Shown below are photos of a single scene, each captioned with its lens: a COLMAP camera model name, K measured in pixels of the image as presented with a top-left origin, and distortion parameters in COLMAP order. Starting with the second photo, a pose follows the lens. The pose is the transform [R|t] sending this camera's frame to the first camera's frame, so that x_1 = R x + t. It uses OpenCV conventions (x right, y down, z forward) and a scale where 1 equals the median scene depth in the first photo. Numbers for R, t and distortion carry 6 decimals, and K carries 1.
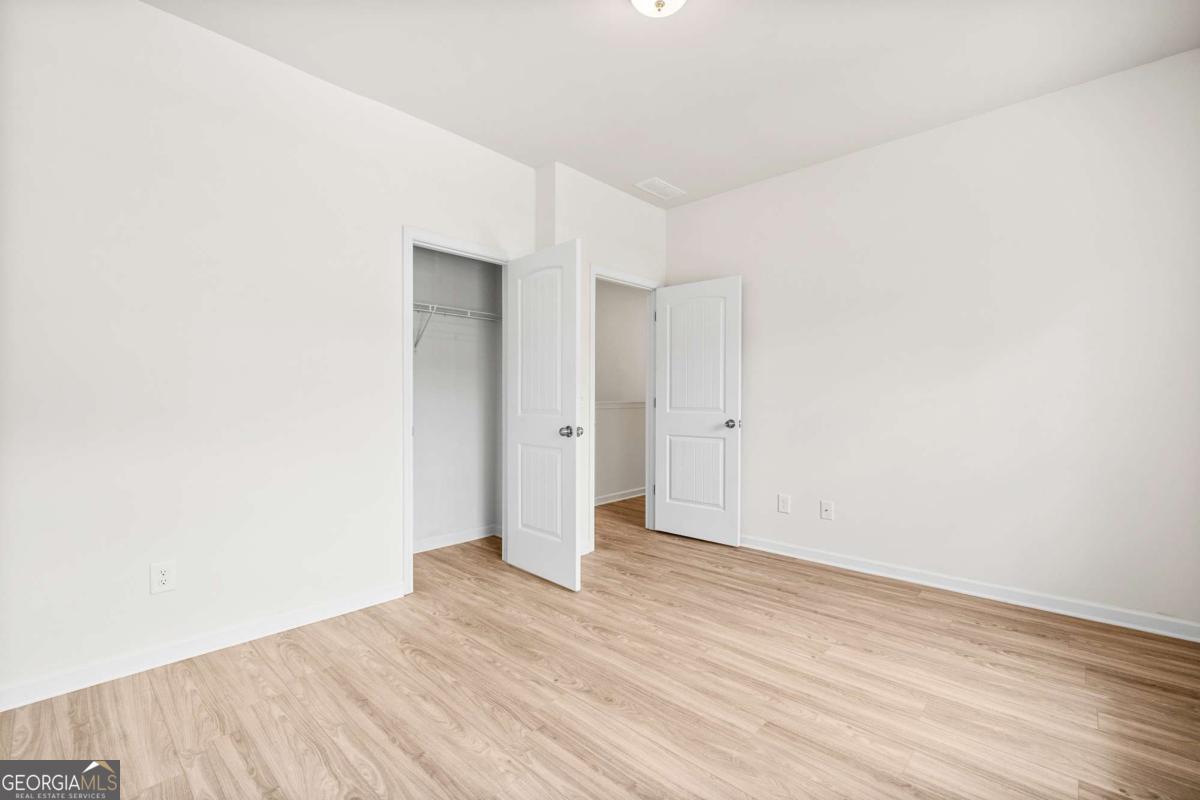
lens RADIAL K [[509.0, 0, 603.7], [0, 509.0, 398.9], [0, 0, 1]] dist [-0.001843, -0.000492]
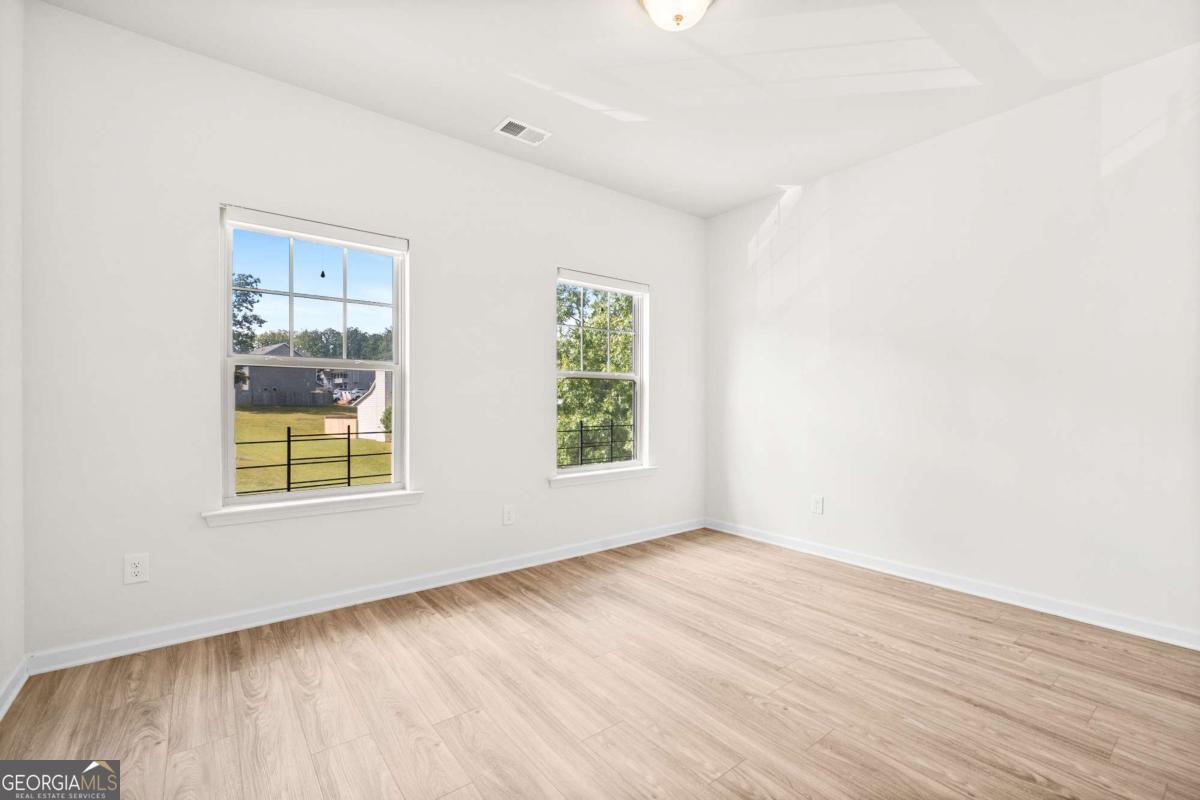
lens RADIAL K [[509.0, 0, 603.7], [0, 509.0, 398.9], [0, 0, 1]] dist [-0.001843, -0.000492]
pose [[-0.986640, -0.002980, 0.162887, 0.083212], [-0.004083, 0.999971, -0.006438, 0.002541], [-0.162863, -0.007017, -0.986624, 1.976595]]
